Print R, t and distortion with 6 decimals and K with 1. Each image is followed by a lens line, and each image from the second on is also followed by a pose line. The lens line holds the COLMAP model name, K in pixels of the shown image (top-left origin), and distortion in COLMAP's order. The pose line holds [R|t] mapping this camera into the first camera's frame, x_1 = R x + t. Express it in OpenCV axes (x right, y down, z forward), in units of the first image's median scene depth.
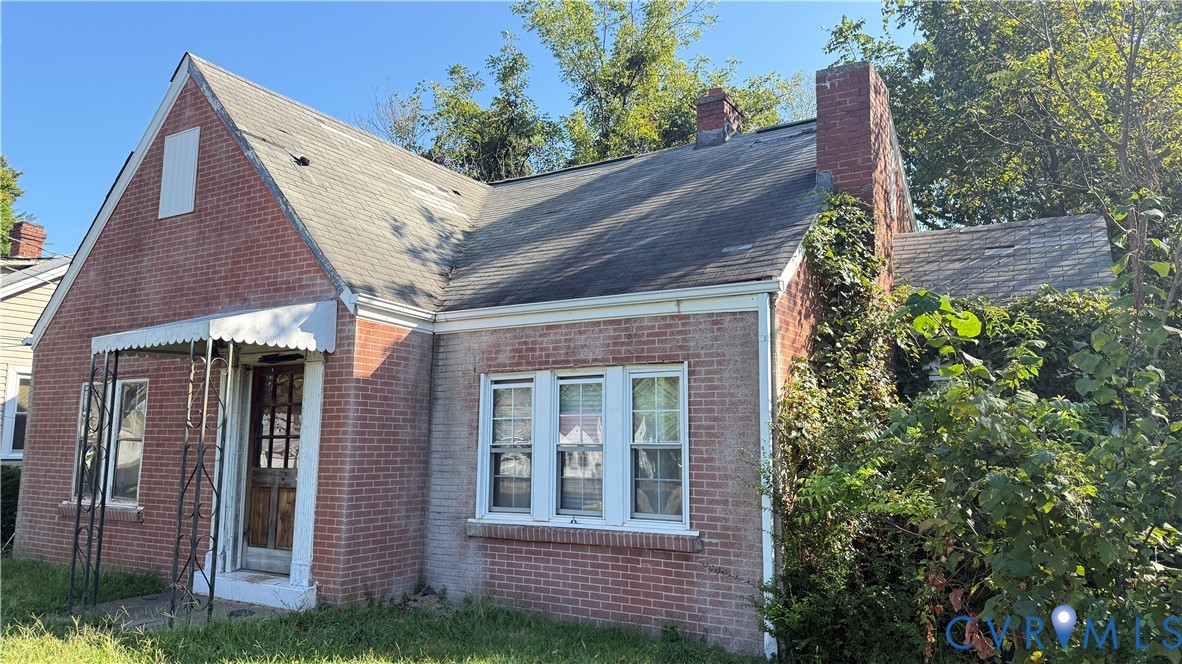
lens RADIAL K [[828.9, 0, 588.4], [0, 828.9, 327.8], [0, 0, 1]] dist [0.129975, -0.202300]
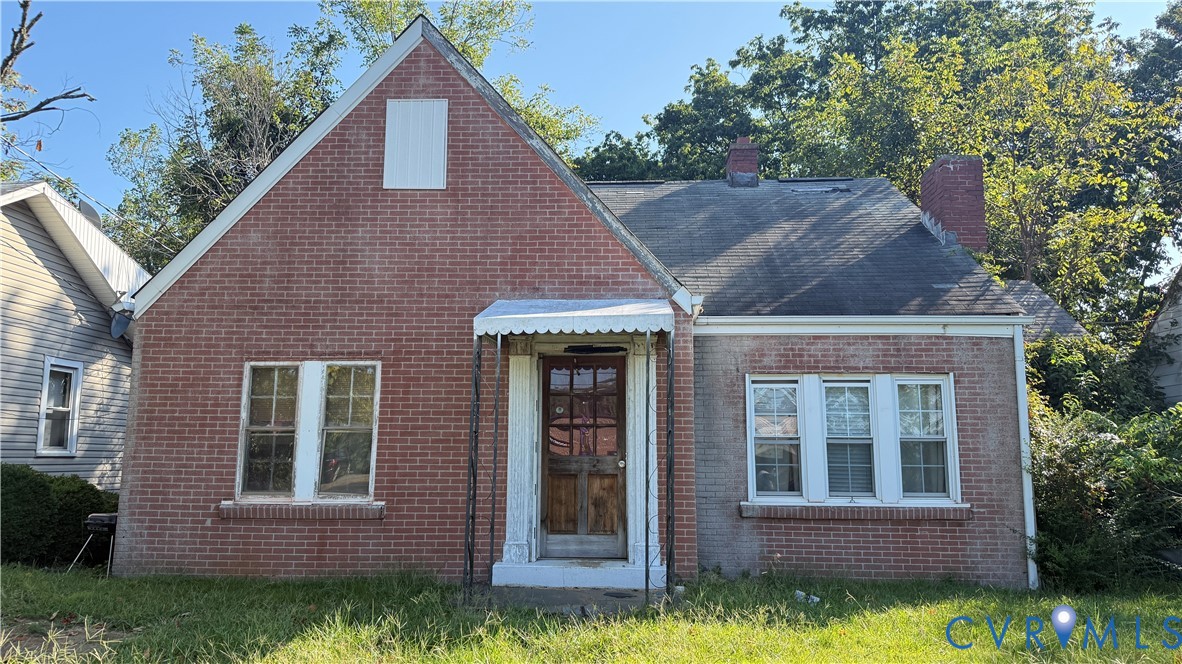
lens RADIAL K [[823.3, 0, 591.8], [0, 823.3, 335.3], [0, 0, 1]] dist [0.116323, -0.196752]
pose [[0.879665, 0.066327, 0.470947, -0.894951], [-0.066429, 0.997656, -0.016428, 0.037226], [-0.470932, -0.016833, 0.882009, 0.116426]]
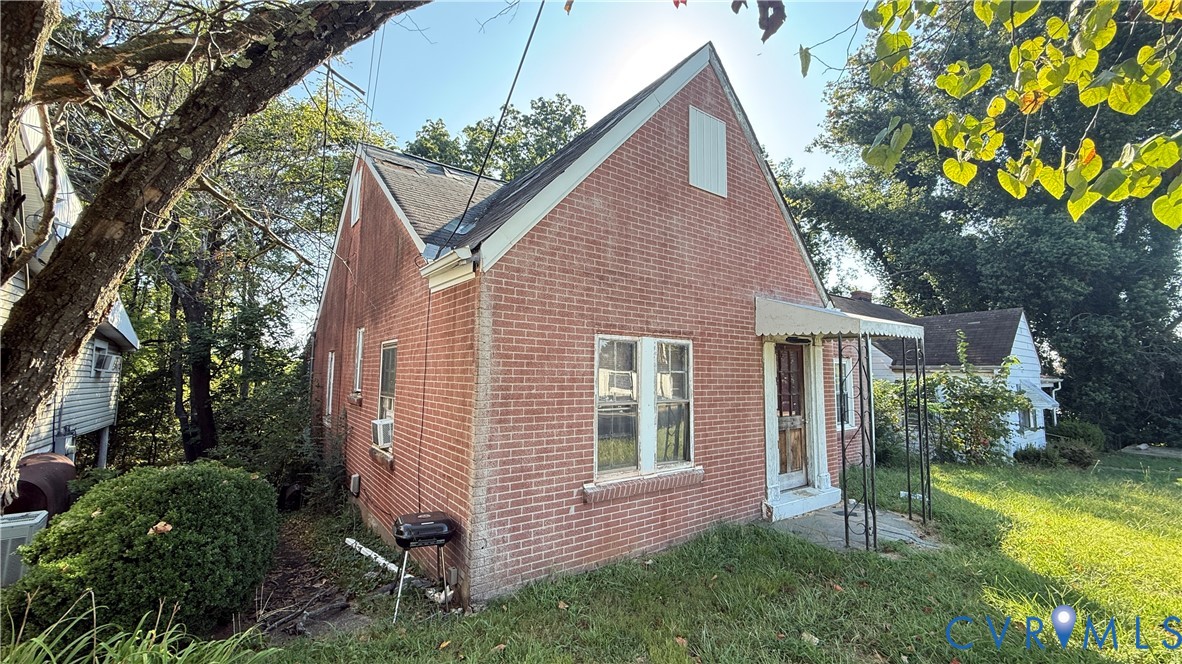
lens RADIAL K [[469.2, 0, 591.0], [0, 469.2, 332.0], [0, 0, 1]] dist [0.001248, -0.000238]
pose [[0.377754, 0.076920, 0.922705, -1.312824], [-0.139246, 0.989929, -0.025516, 0.096938], [-0.915376, -0.118844, 0.384660, 1.076973]]
